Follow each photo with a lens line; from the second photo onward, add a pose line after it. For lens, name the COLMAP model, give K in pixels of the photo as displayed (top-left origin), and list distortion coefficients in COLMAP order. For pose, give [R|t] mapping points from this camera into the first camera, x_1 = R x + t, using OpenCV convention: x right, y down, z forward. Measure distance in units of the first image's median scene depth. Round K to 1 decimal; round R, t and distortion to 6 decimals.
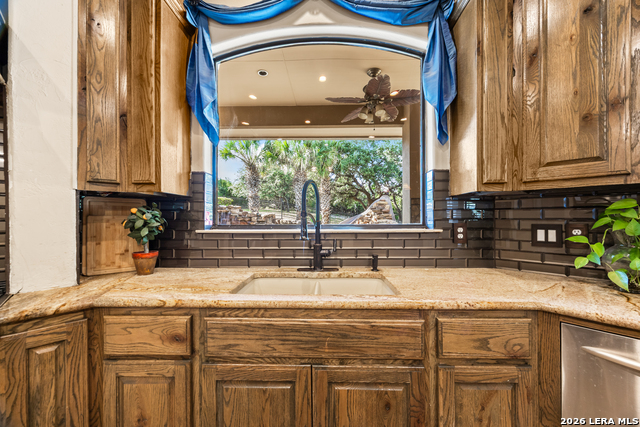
lens RADIAL K [[244.5, 0, 322.8], [0, 244.5, 217.3], [0, 0, 1]] dist [-0.000655, -0.000564]
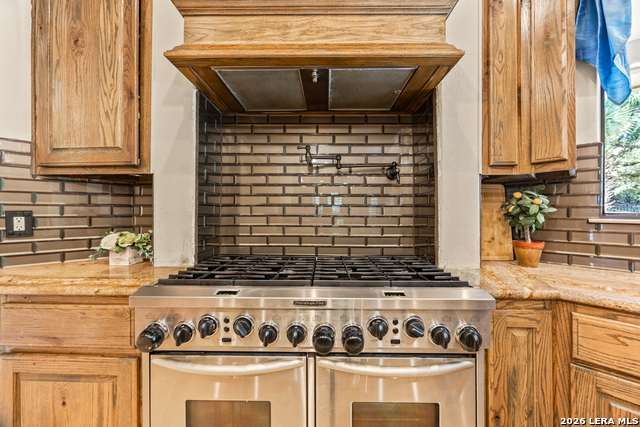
lens RADIAL K [[244.5, 0, 321.7], [0, 244.5, 213.4], [0, 0, 1]] dist [-0.000655, -0.000564]
pose [[0.704559, 0.003606, -0.709637, -0.735784], [-0.004661, 0.999989, 0.000454, 0.049952], [0.709630, 0.002988, 0.704568, -0.184279]]
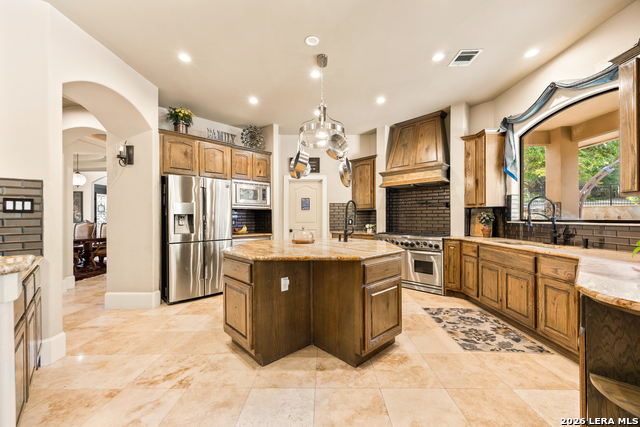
lens RADIAL K [[254.7, 0, 321.2], [0, 254.7, 219.2], [0, 0, 1]] dist [0.004254, 0.000214]
pose [[0.005758, 0.007973, -0.999952, 2.319619], [0.004262, 0.999959, 0.007997, 0.007806], [0.999974, -0.004308, 0.005724, -0.914743]]
